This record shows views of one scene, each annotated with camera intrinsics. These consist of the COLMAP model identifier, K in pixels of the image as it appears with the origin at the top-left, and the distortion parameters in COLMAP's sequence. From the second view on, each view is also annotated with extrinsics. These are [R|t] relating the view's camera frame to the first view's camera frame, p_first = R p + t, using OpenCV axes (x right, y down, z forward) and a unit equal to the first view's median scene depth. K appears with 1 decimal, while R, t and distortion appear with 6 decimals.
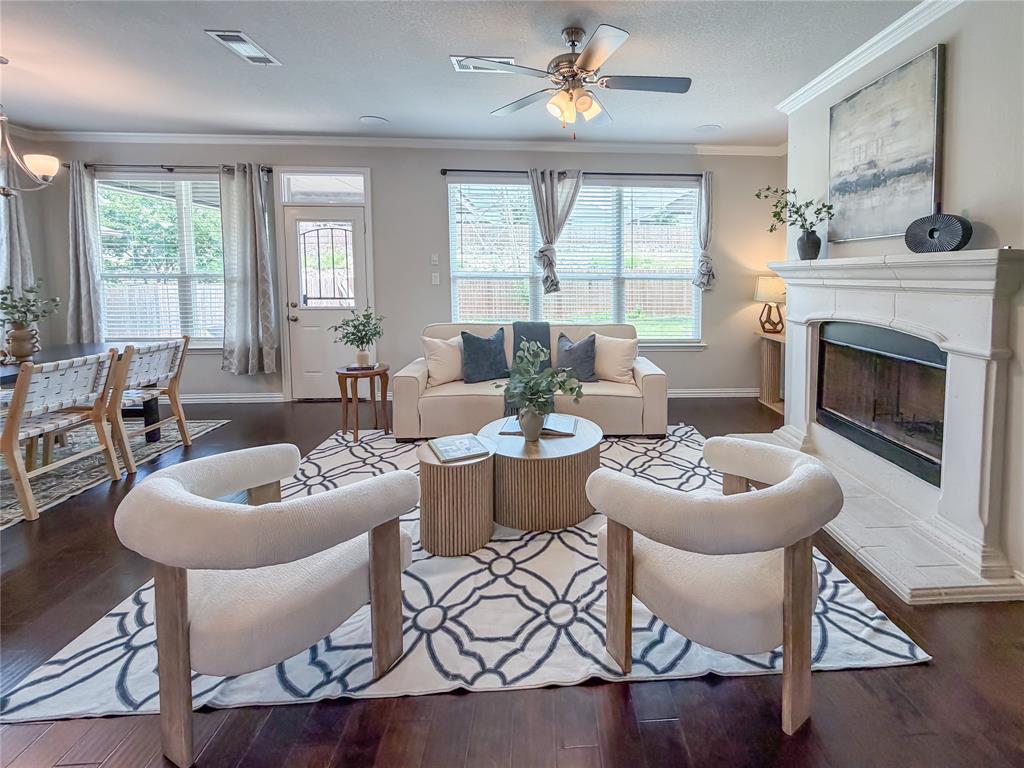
lens RADIAL K [[442.6, 0, 565.0], [0, 442.6, 300.0], [0, 0, 1]] dist [-0.000181, -0.000230]
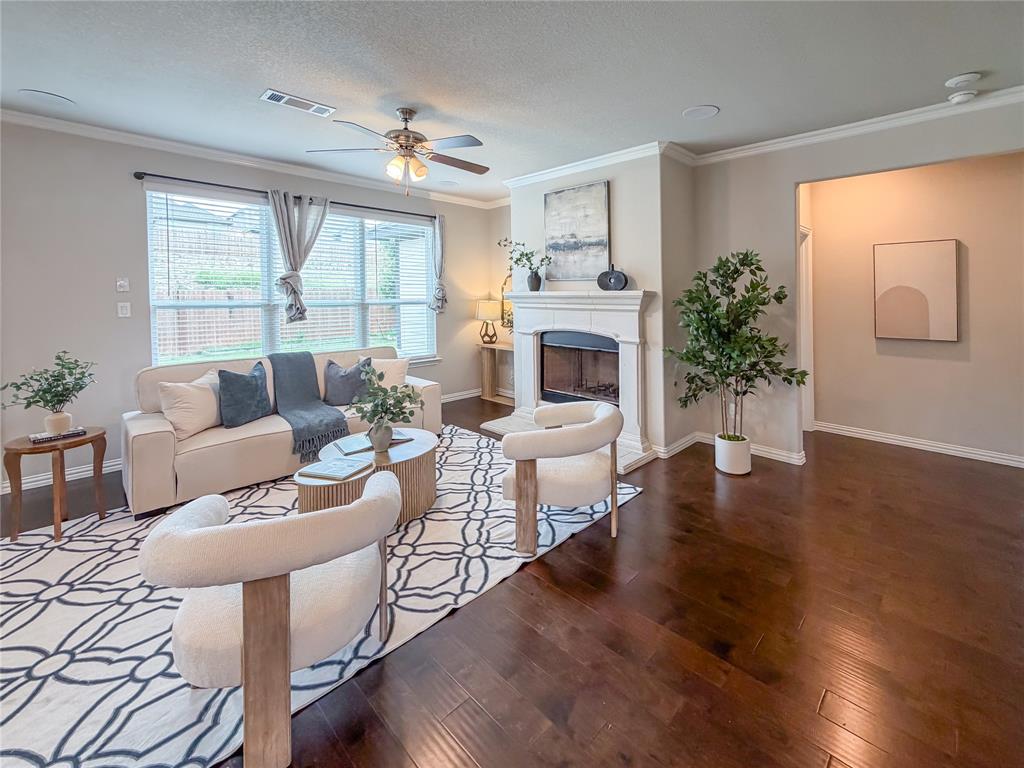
lens RADIAL K [[442.6, 0, 565.0], [0, 442.6, 300.0], [0, 0, 1]] dist [-0.000181, -0.000230]
pose [[0.707708, -0.014340, 0.706359, -0.434462], [0.042701, 0.998834, -0.022504, -0.022882], [-0.705213, 0.046088, 0.707496, -0.128253]]
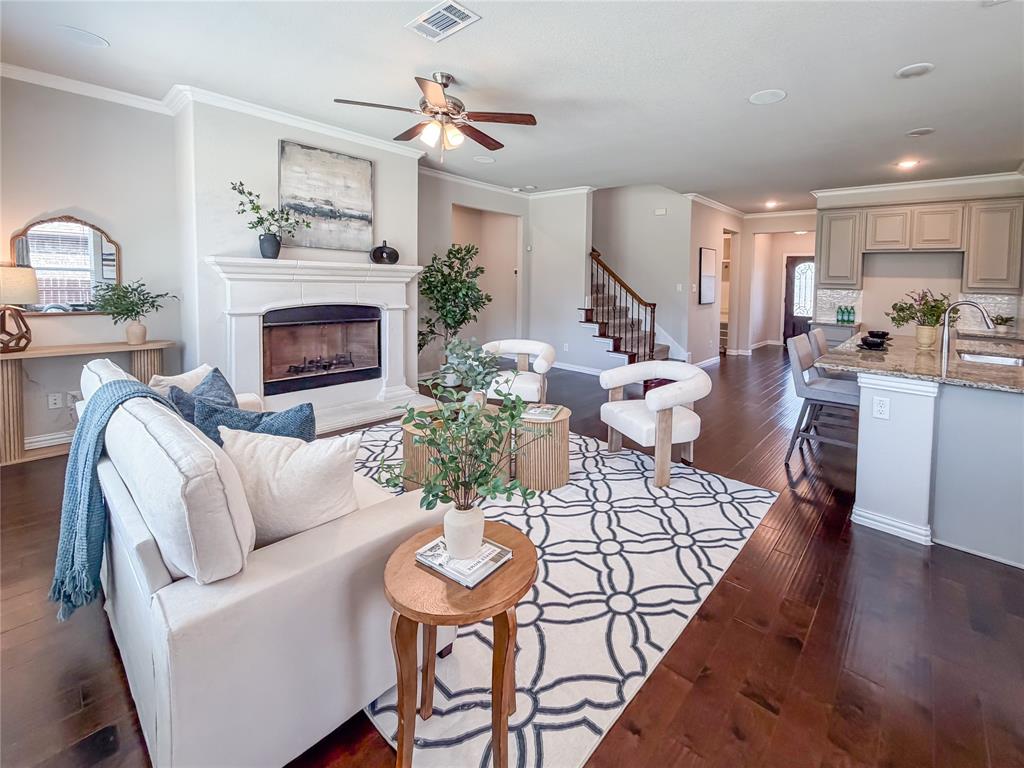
lens RADIAL K [[441.9, 0, 565.6], [0, 441.9, 303.1], [0, 0, 1]] dist [0.001187, -0.000533]
pose [[-0.735308, -0.044417, 0.676276, -0.839978], [0.018347, 0.996180, 0.085377, -0.059333], [-0.677485, 0.075186, -0.731684, 1.349803]]
